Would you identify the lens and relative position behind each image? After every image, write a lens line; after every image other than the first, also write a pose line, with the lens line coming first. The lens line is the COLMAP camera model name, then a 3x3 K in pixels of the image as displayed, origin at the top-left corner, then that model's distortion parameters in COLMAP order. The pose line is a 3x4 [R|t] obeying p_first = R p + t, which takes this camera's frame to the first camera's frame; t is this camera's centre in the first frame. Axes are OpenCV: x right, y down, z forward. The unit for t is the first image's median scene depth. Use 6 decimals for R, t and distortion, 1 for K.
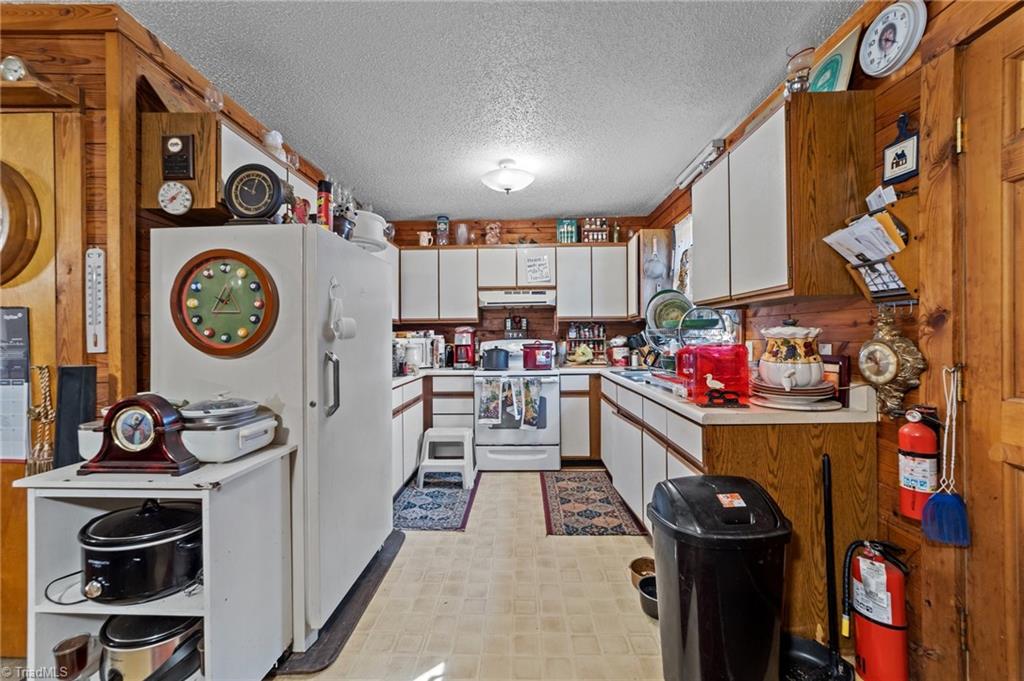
lens RADIAL K [[409.7, 0, 511.6], [0, 409.7, 338.6], [0, 0, 1]] dist [0.004100, 0.000510]
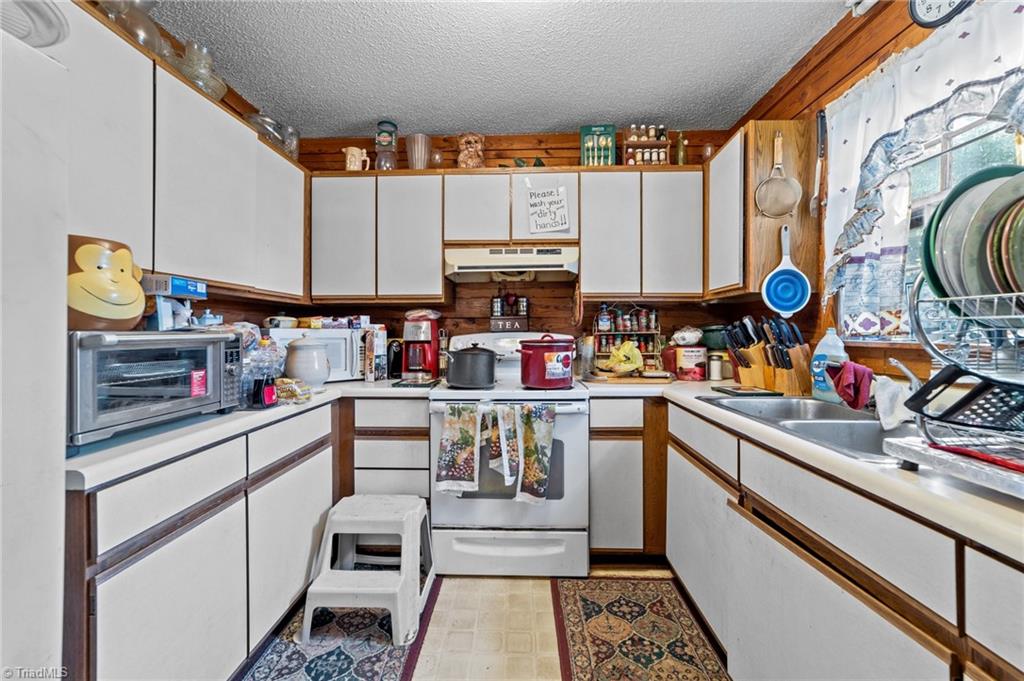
lens RADIAL K [[409.7, 0, 509.9], [0, 409.7, 339.3], [0, 0, 1]] dist [0.004100, 0.000510]
pose [[0.999979, 0.006375, -0.001401, 0.013262], [-0.006352, 0.999854, 0.015874, 0.003101], [0.001502, -0.015865, 0.999873, 0.431966]]
